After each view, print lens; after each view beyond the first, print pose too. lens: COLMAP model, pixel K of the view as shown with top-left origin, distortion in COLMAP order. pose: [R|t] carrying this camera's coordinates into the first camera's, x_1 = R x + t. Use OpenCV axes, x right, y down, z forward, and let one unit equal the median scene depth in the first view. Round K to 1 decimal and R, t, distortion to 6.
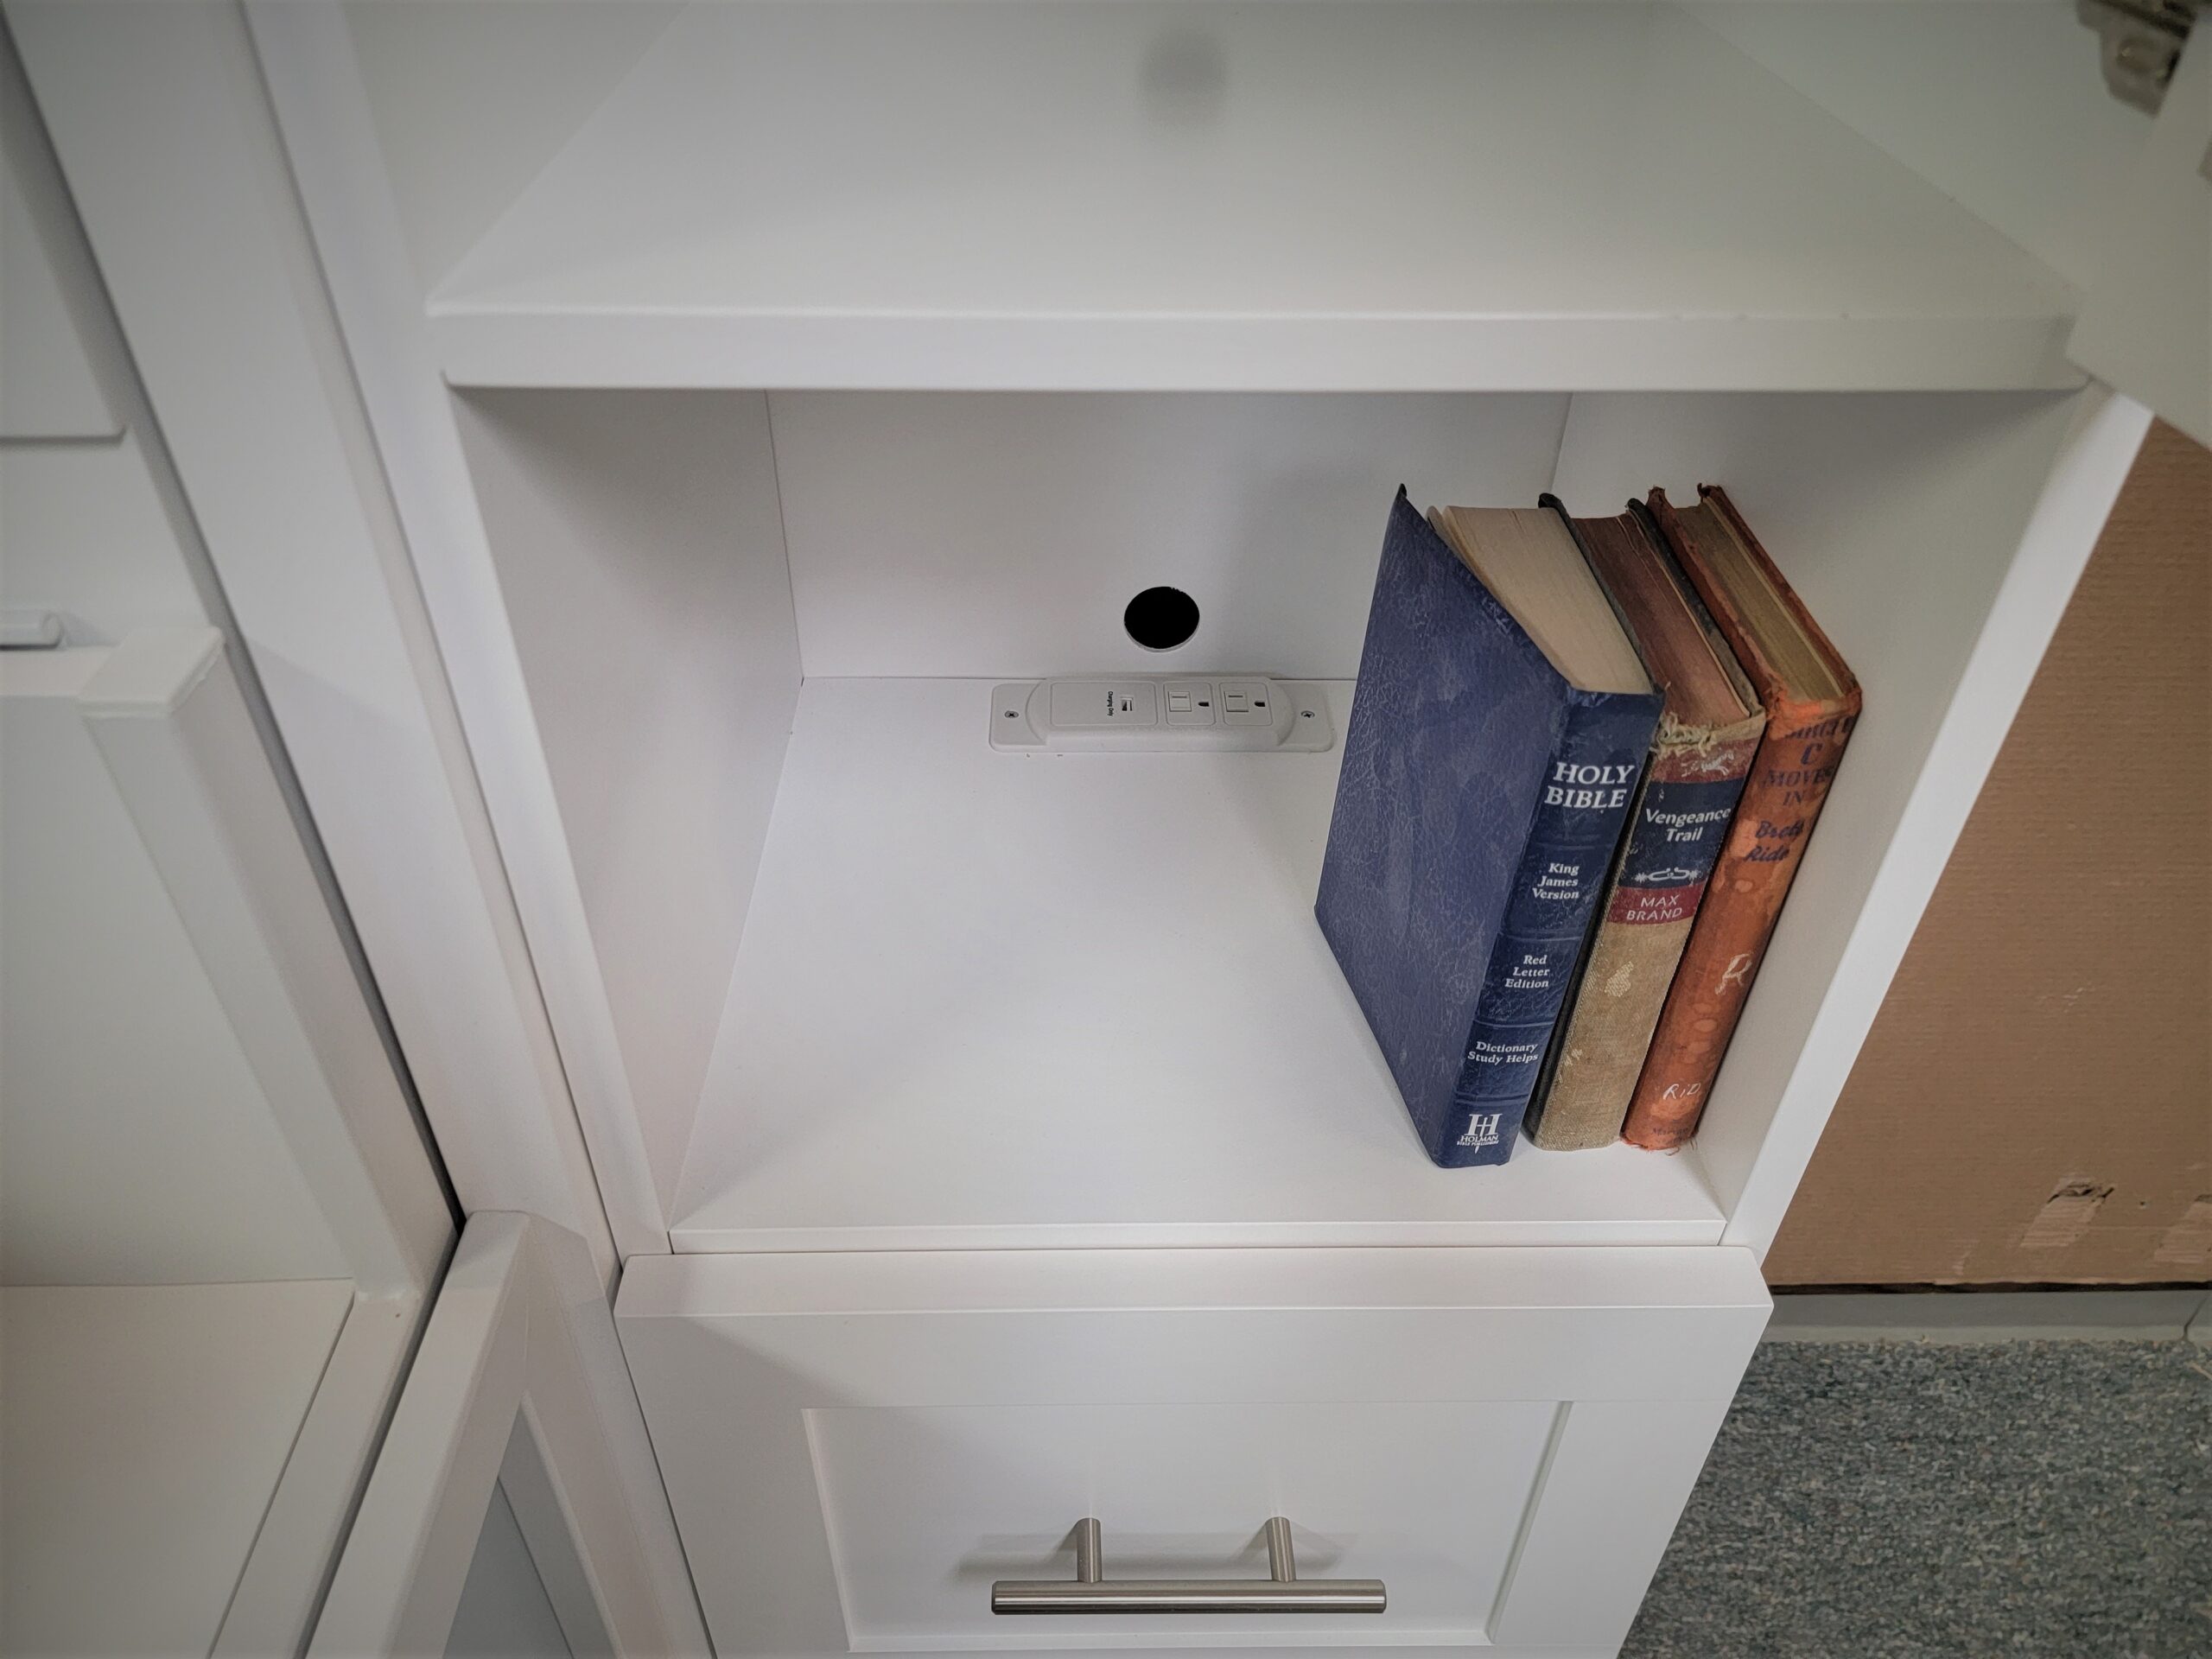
lens RADIAL K [[1556.1, 0, 1110.5], [0, 1556.1, 832.5], [0, 0, 1]] dist [0.061380, -0.051836]
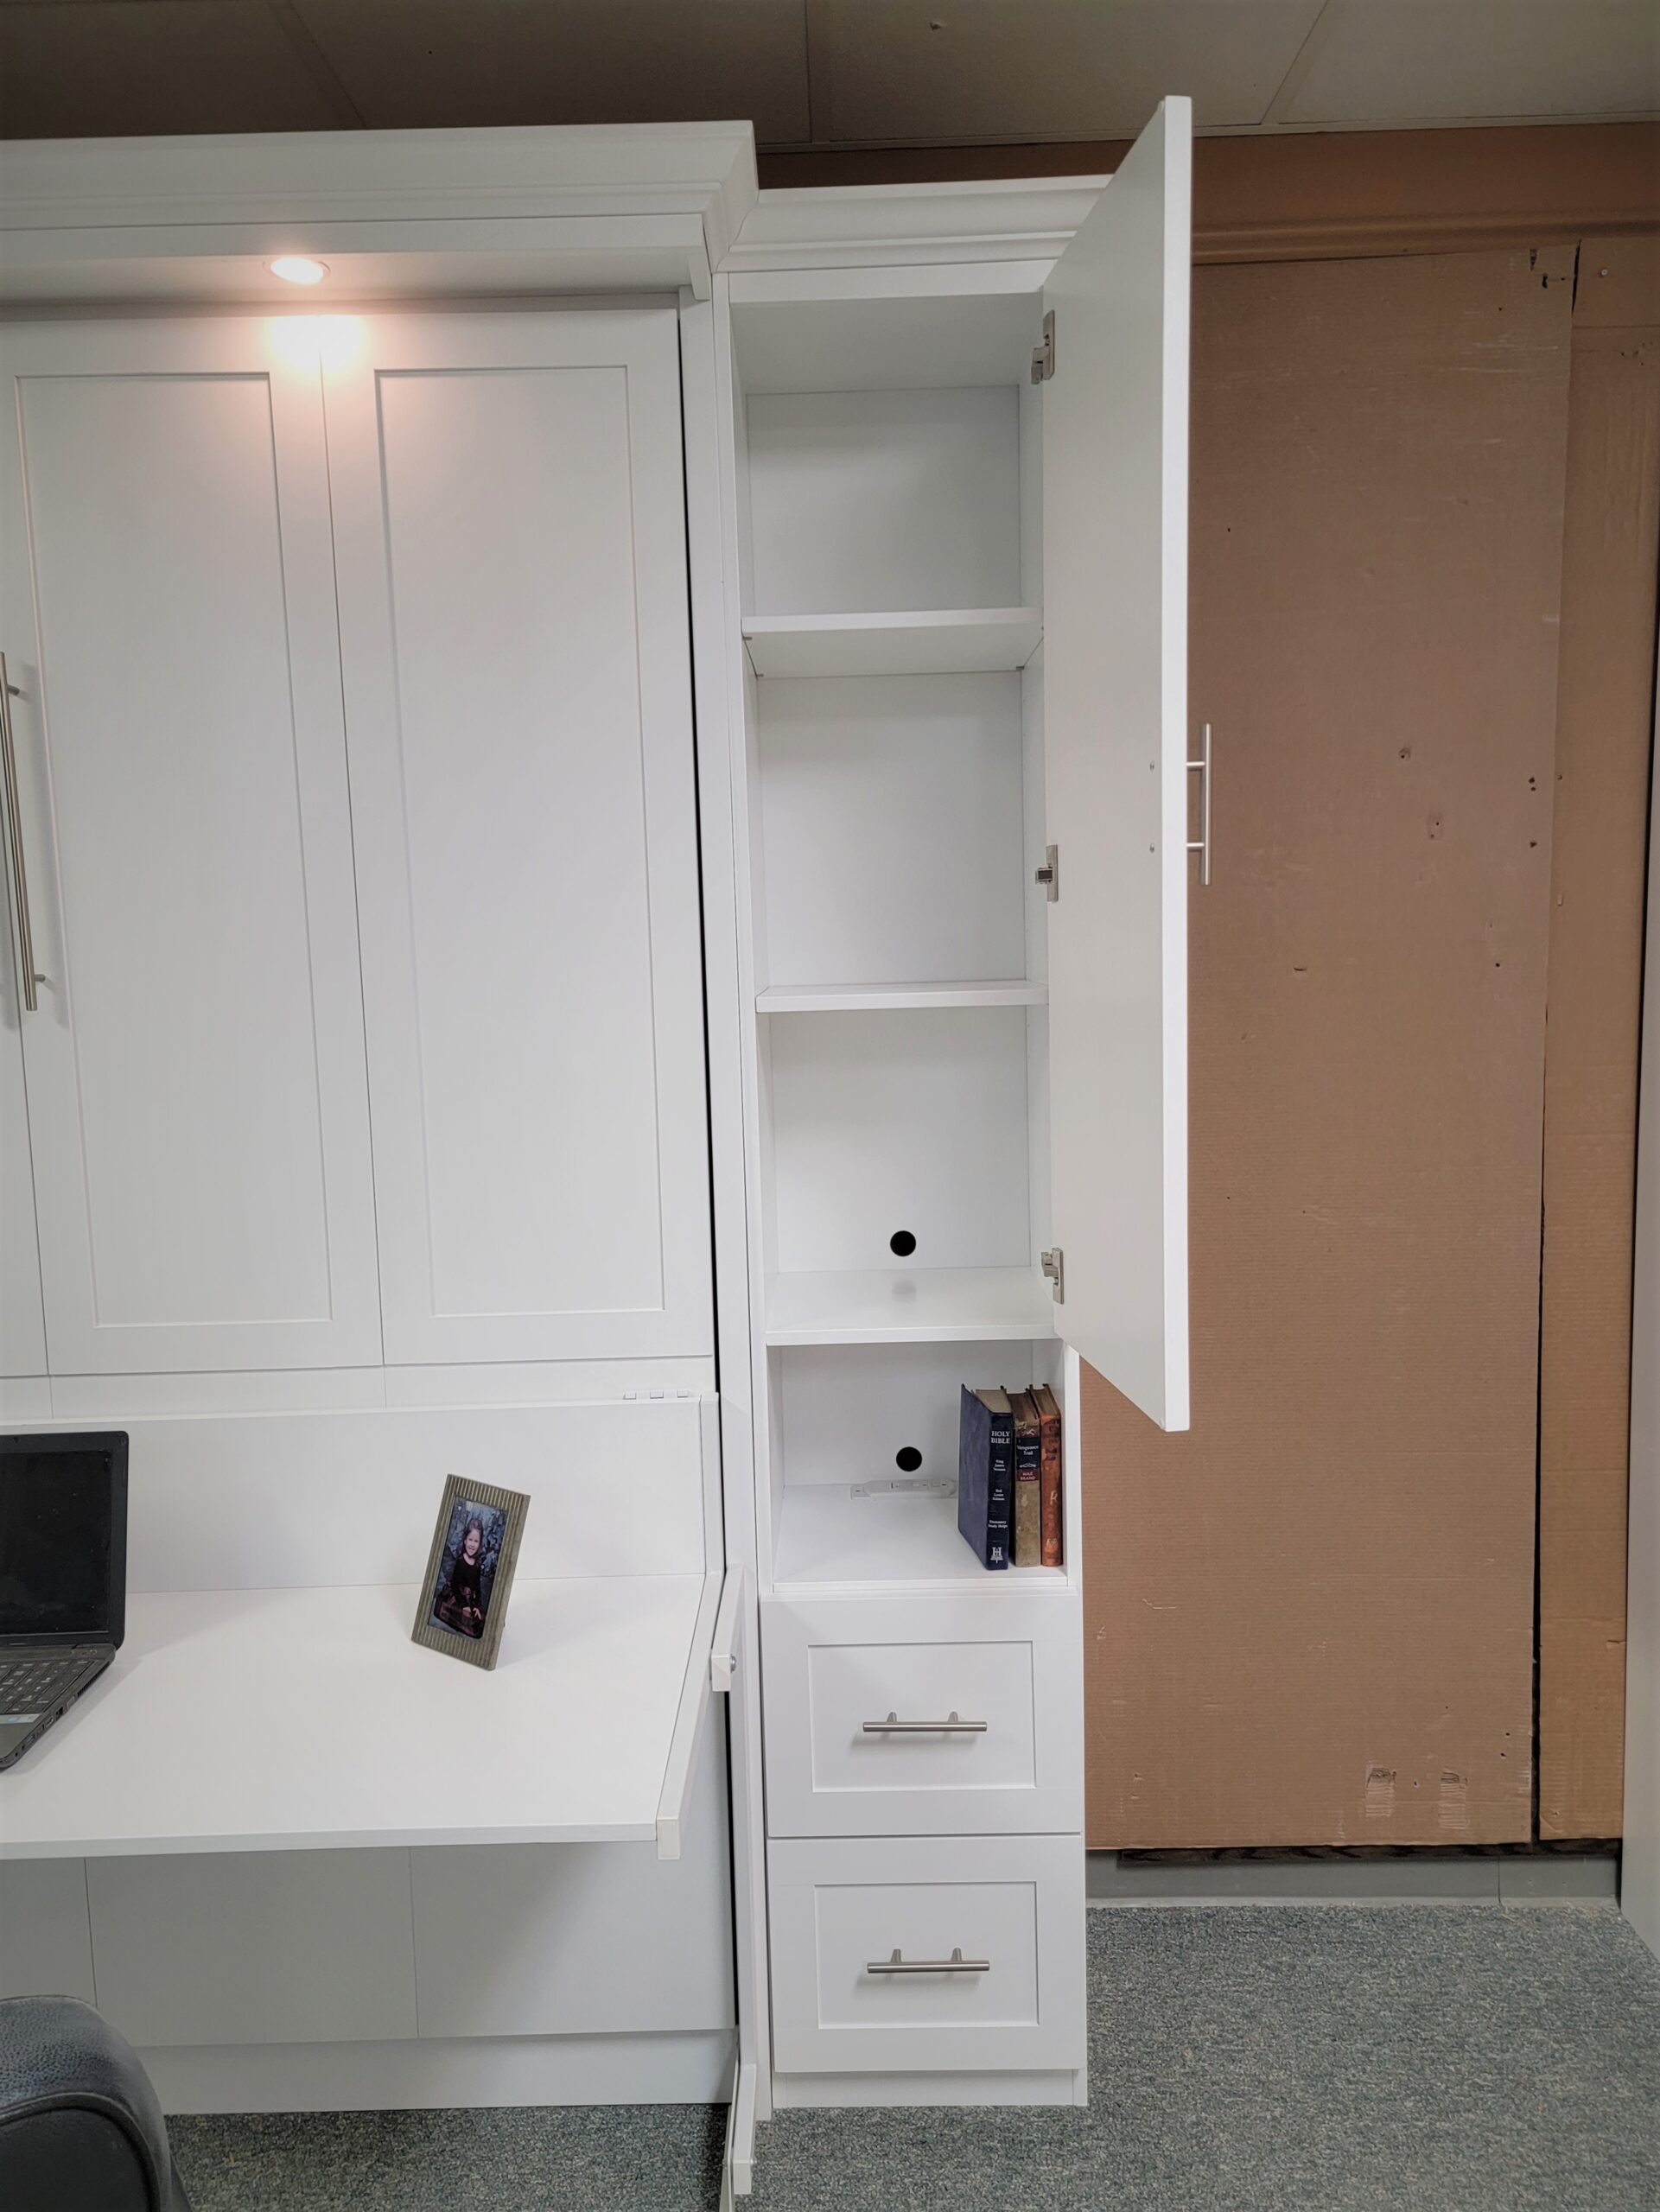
lens RADIAL K [[1556.2, 0, 845.1], [0, 1556.2, 1108.2], [0, 0, 1]] dist [0.061380, -0.051836]
pose [[0.998753, -0.039864, -0.030042, 0.042977], [0.017217, 0.840025, -0.542274, 1.404865], [0.046853, 0.541081, 0.839664, -2.849965]]
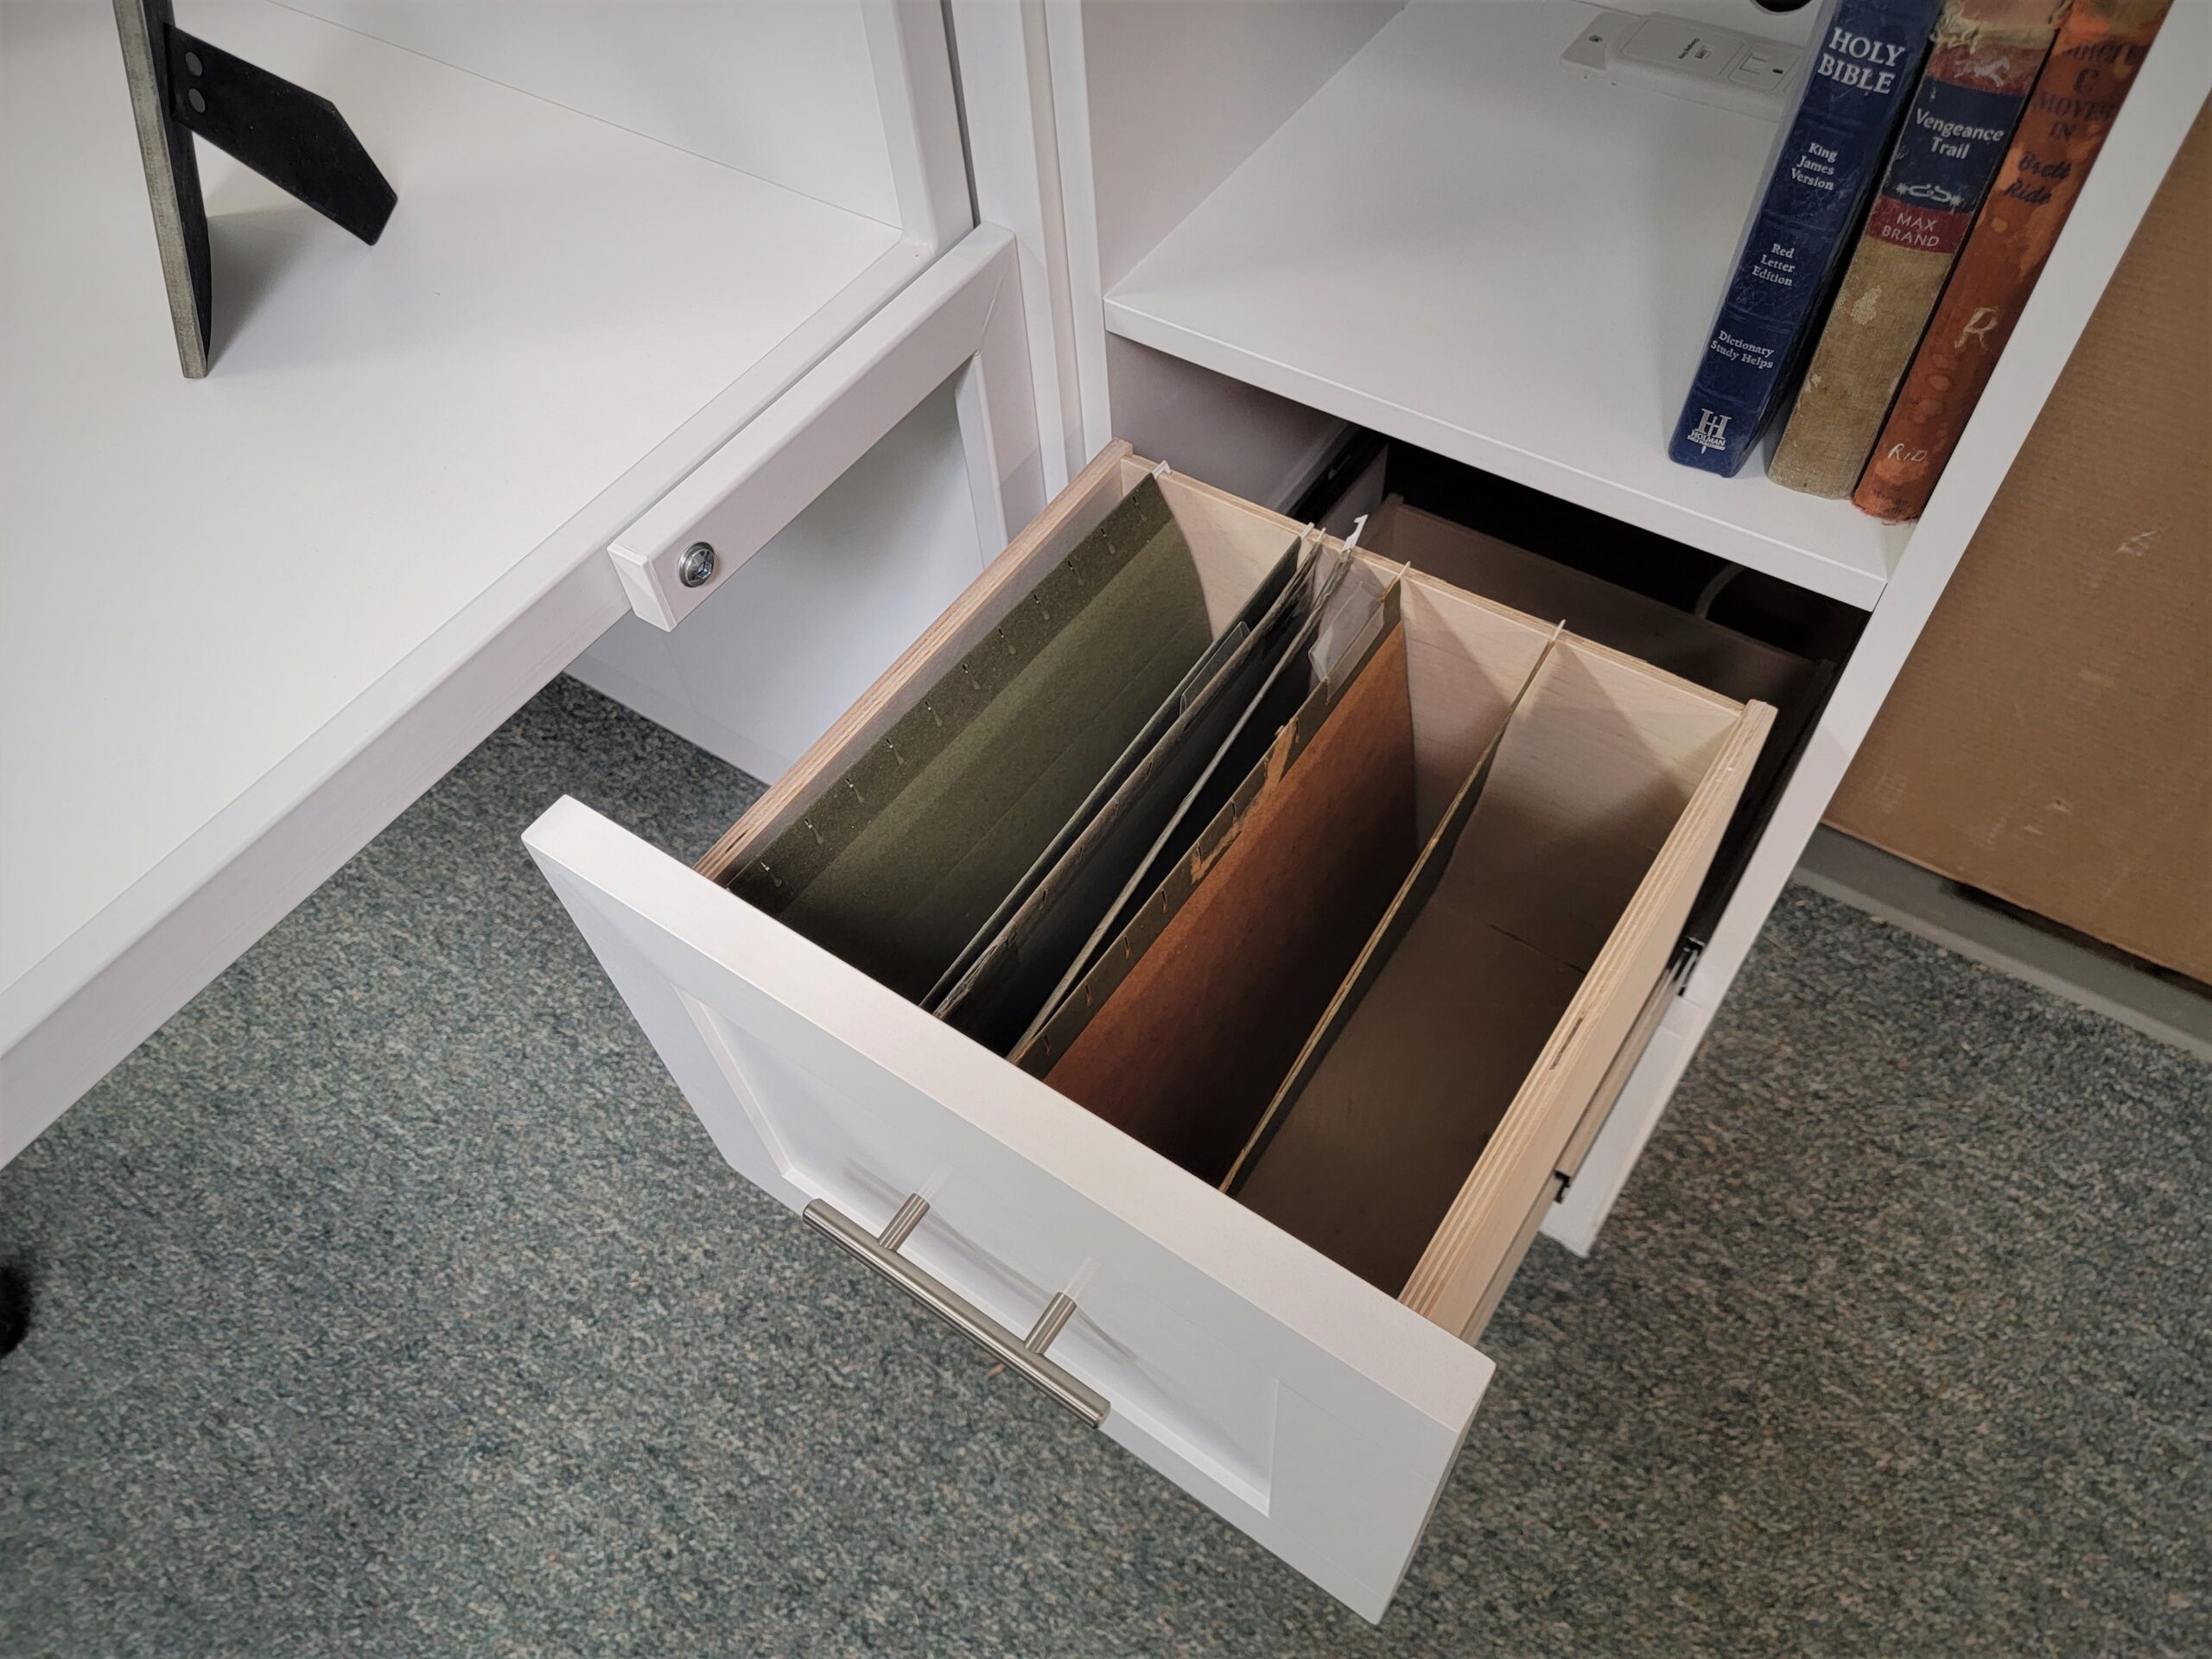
lens RADIAL K [[1556.1, 0, 1098.9], [0, 1556.1, 843.7], [0, 0, 1]] dist [0.061380, -0.051836]
pose [[0.810092, 0.435054, -0.393039, 0.508197], [-0.304911, 0.885195, 0.351368, 0.211239], [0.500780, -0.164798, 0.849742, -0.276796]]
